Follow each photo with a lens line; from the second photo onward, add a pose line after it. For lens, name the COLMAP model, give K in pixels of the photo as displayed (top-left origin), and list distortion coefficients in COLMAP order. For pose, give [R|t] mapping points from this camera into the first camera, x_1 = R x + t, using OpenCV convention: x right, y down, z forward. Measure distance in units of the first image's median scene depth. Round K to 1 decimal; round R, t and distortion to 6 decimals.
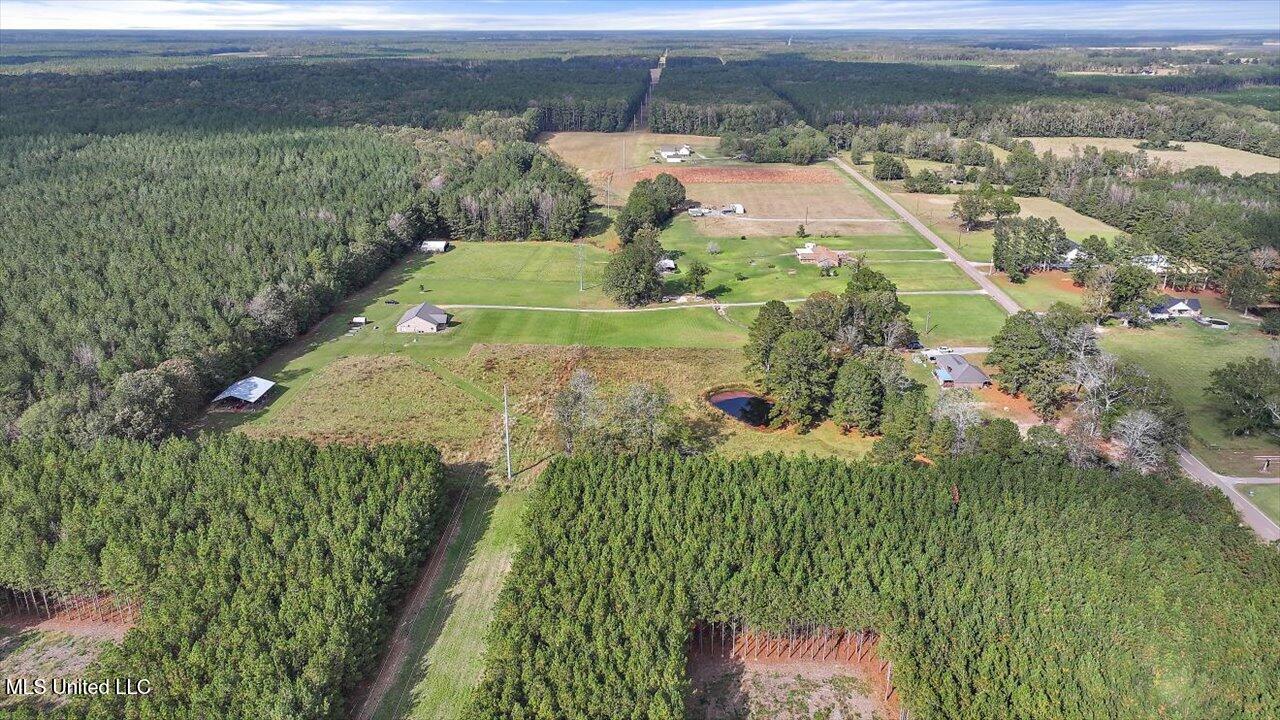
lens RADIAL K [[903.7, 0, 643.7], [0, 903.7, 360.9], [0, 0, 1]] dist [0.006542, 0.001934]
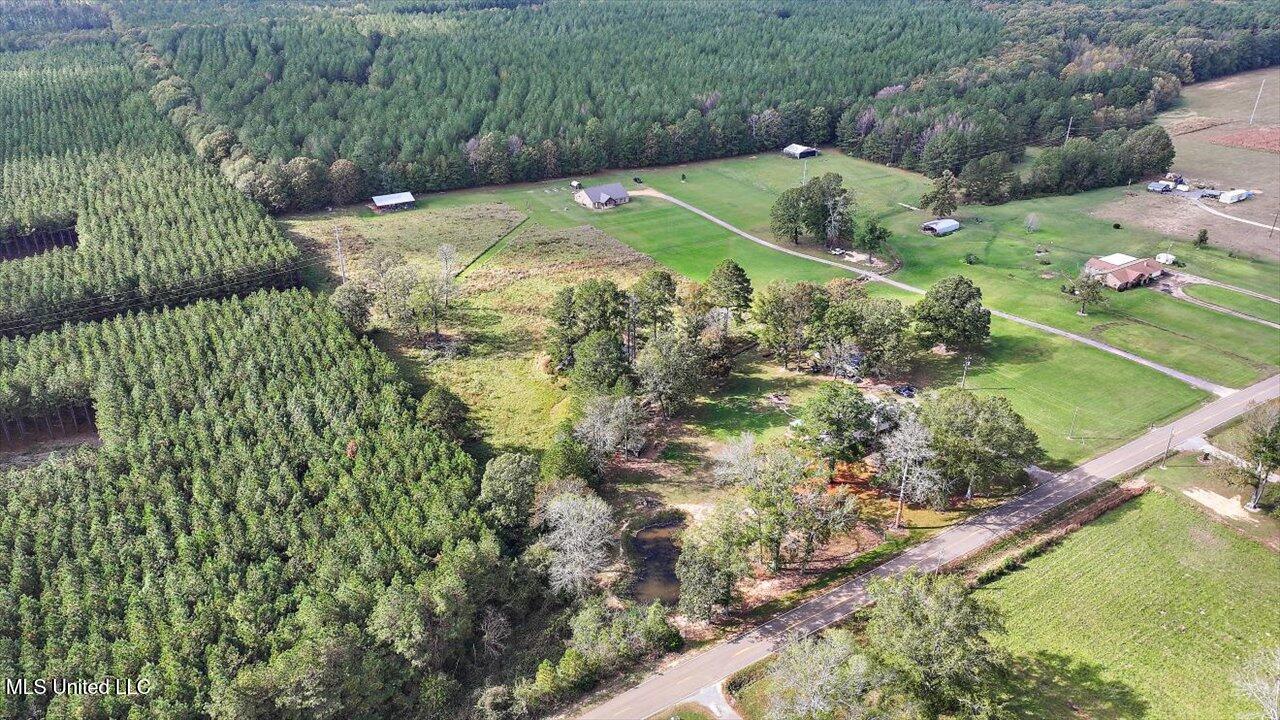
lens RADIAL K [[903.7, 0, 643.7], [0, 903.7, 360.9], [0, 0, 1]] dist [0.006542, 0.001934]
pose [[0.548084, 0.371944, -0.749174, 0.668052], [-0.294996, 0.924090, 0.242970, -0.140965], [0.782675, 0.087835, 0.616202, 0.384536]]
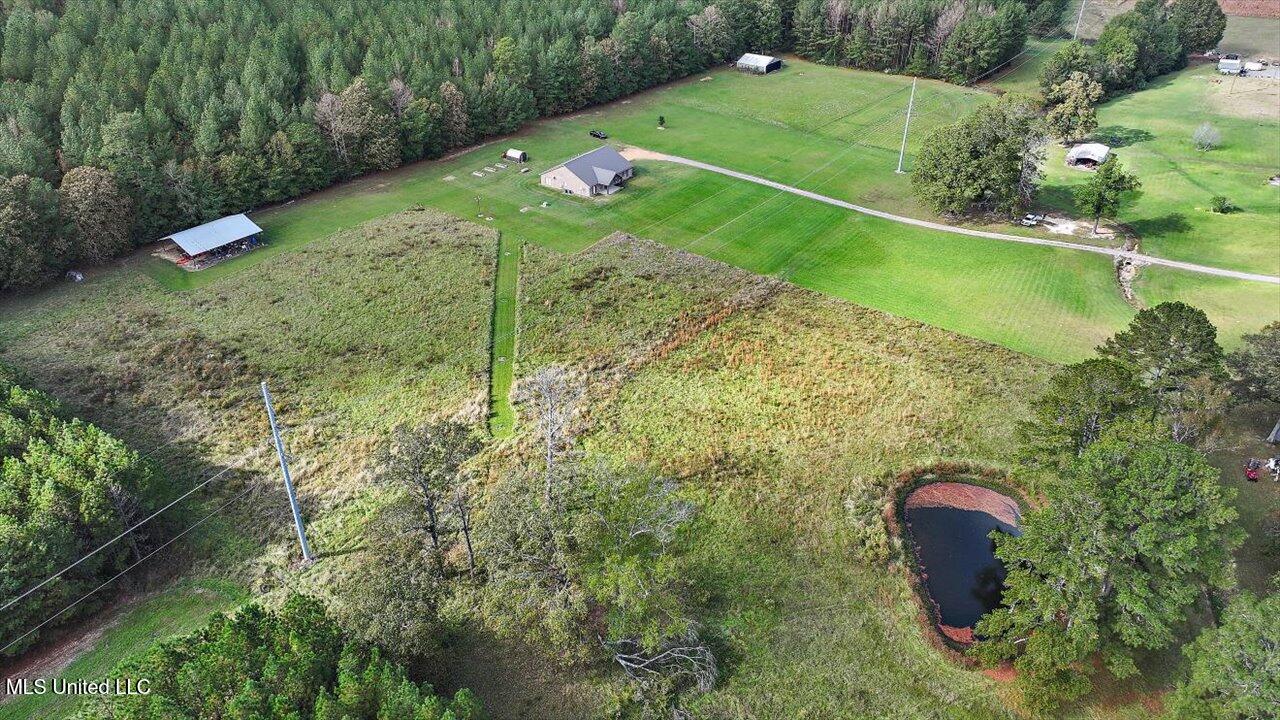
lens RADIAL K [[898.1, 0, 642.2], [0, 898.1, 362.2], [0, 0, 1]] dist [0.002542, 0.009626]
pose [[0.822378, 0.300960, -0.482823, 0.130662], [-0.202851, 0.947964, 0.245388, -0.081178], [0.531551, -0.103861, 0.840634, 0.473807]]
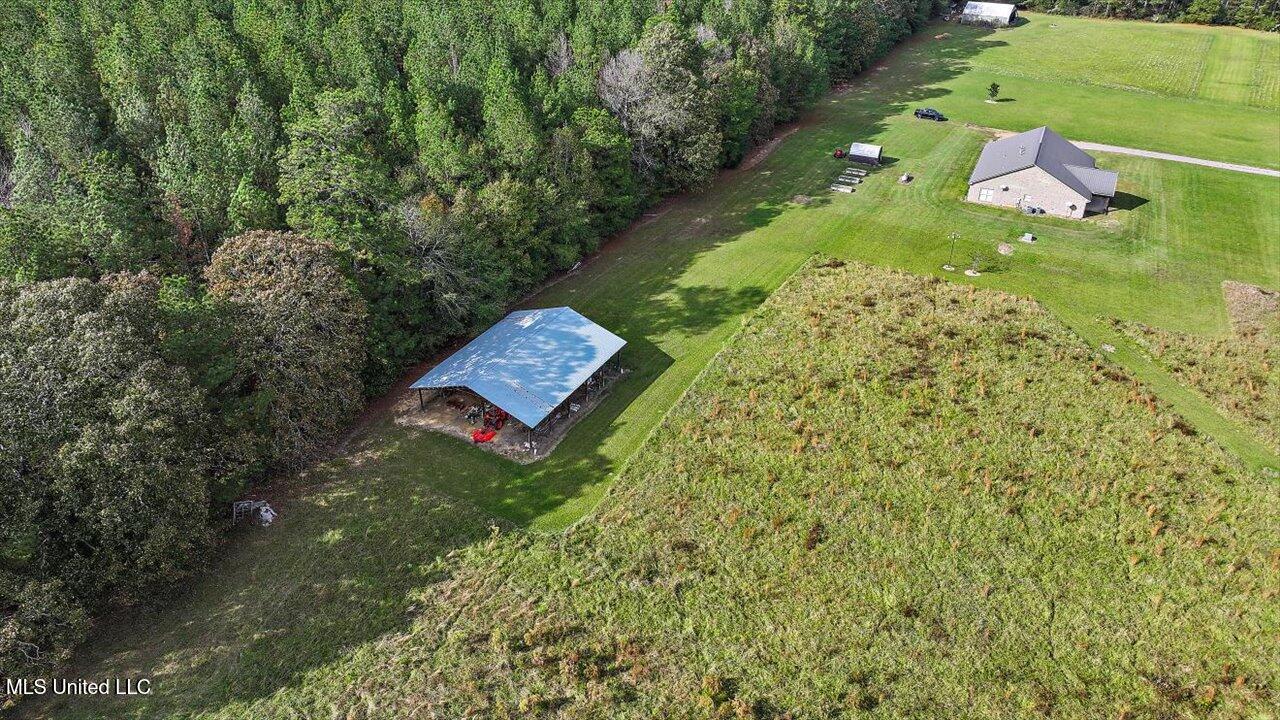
lens RADIAL K [[898.1, 0, 642.2], [0, 898.1, 362.2], [0, 0, 1]] dist [0.002542, 0.009626]
pose [[0.899397, 0.232175, -0.370377, -0.234587], [-0.155597, 0.961832, 0.225096, -0.029588], [0.408503, -0.144821, 0.901195, 0.590940]]
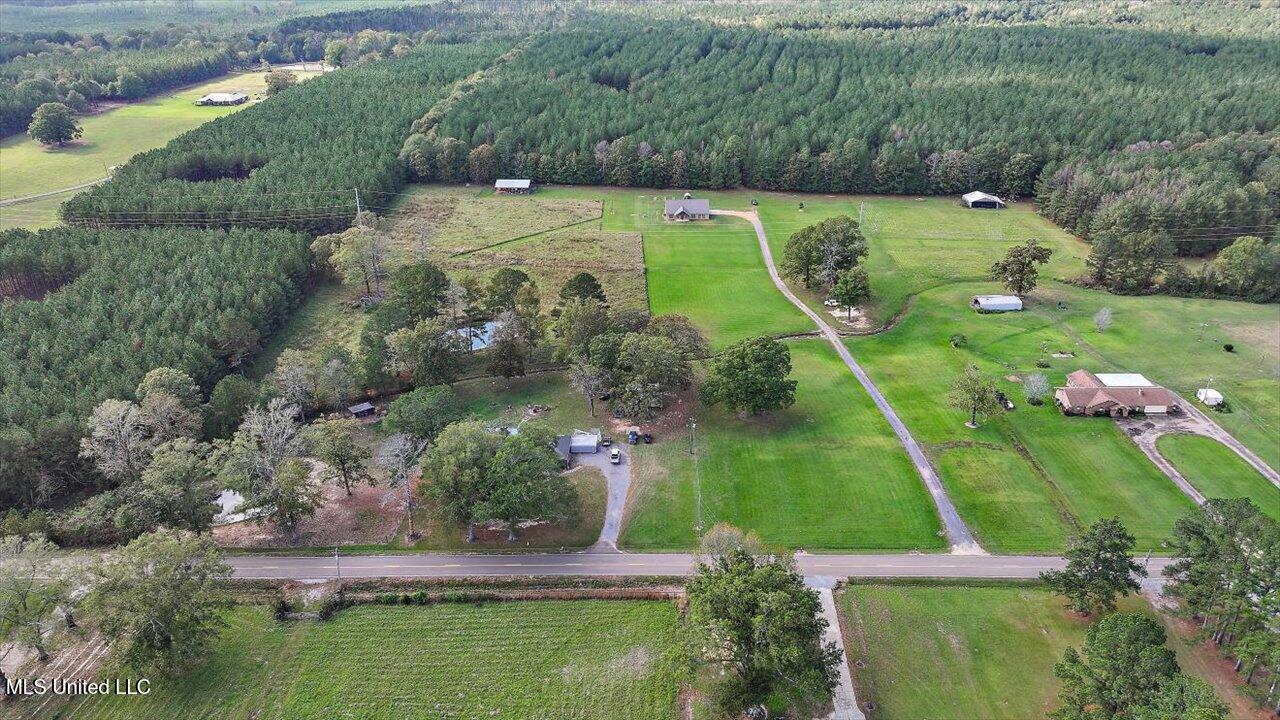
lens RADIAL K [[898.1, 0, 642.2], [0, 898.1, 362.2], [0, 0, 1]] dist [0.002542, 0.009626]
pose [[-0.000829, 0.428634, -0.903478, 0.816038], [-0.348449, 0.846732, 0.402031, -0.306894], [0.937327, 0.315149, 0.148655, 0.840873]]
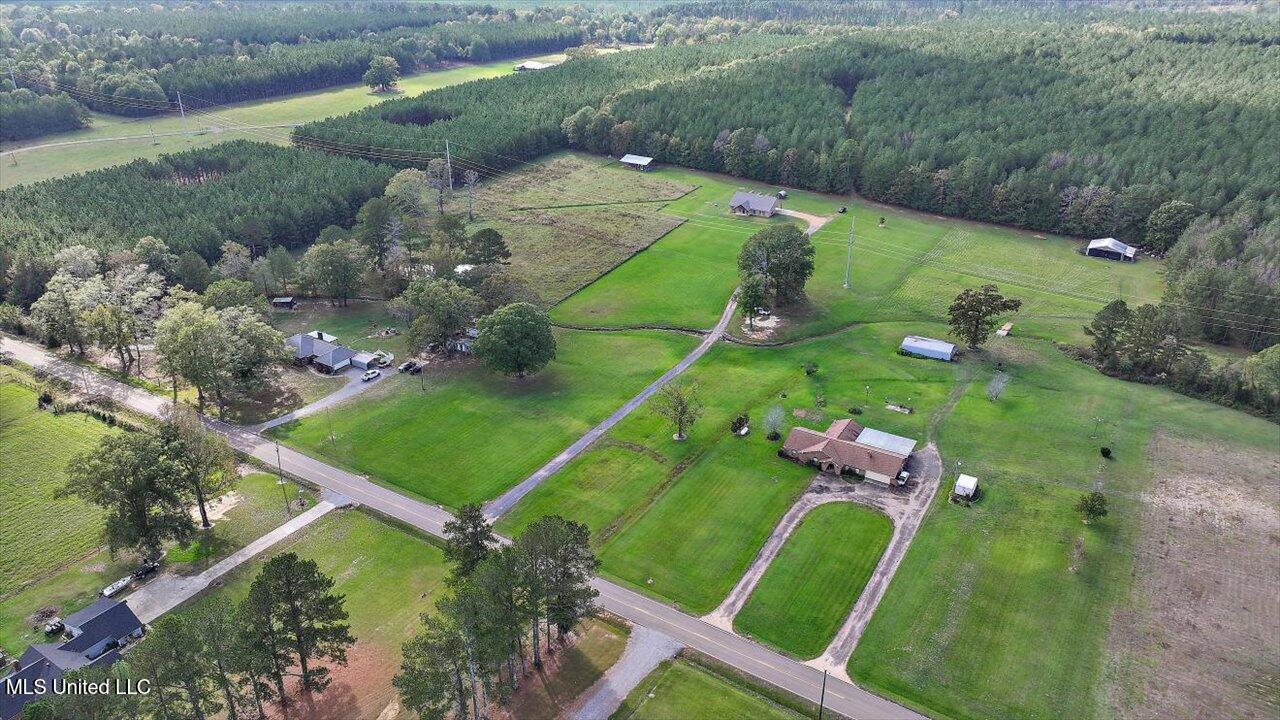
lens RADIAL K [[898.1, 0, 642.2], [0, 898.1, 362.2], [0, 0, 1]] dist [0.002542, 0.009626]
pose [[-0.506340, 0.373038, -0.777472, 0.733585], [-0.307621, 0.764134, 0.566981, -0.470465], [0.805598, 0.526252, -0.272158, 1.277263]]
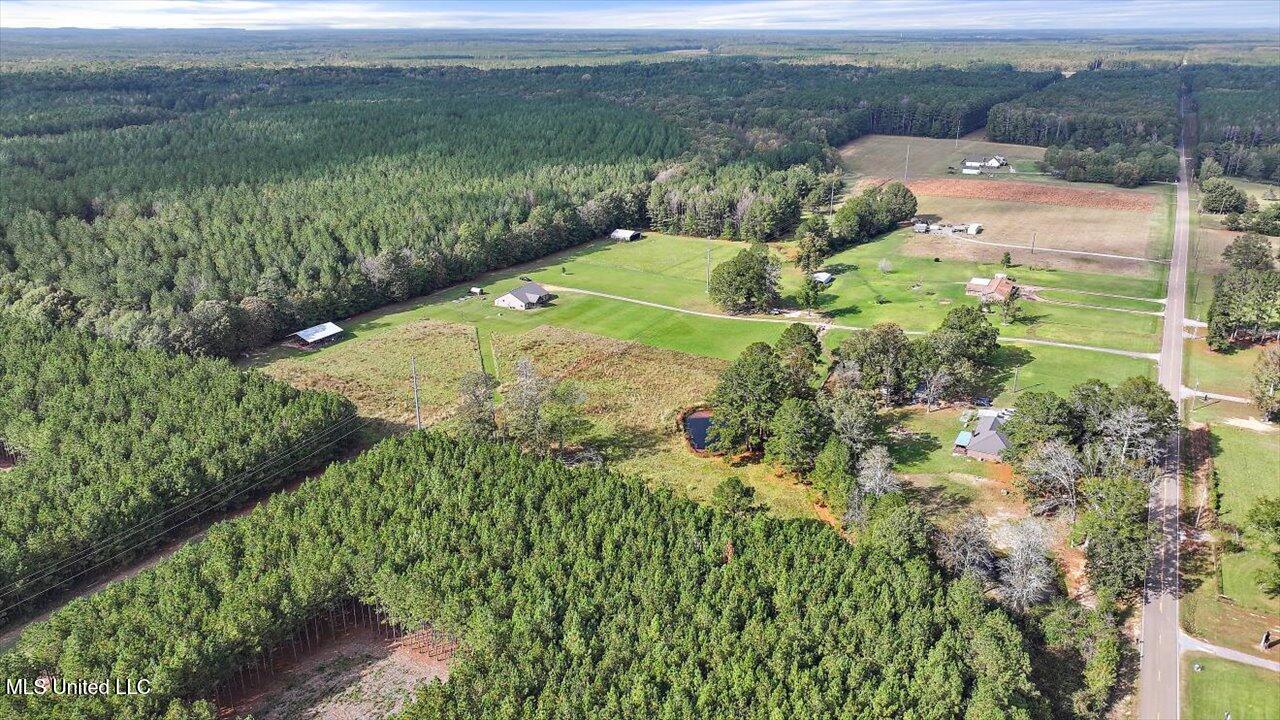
lens RADIAL K [[912.9, 0, 642.3], [0, 912.9, 360.6], [0, 0, 1]] dist [0.006833, 0.002979]
pose [[0.884961, 0.159736, -0.437411, 0.365573], [-0.160570, 0.986391, 0.035355, -0.032462], [0.437106, 0.038947, 0.898566, 0.090714]]
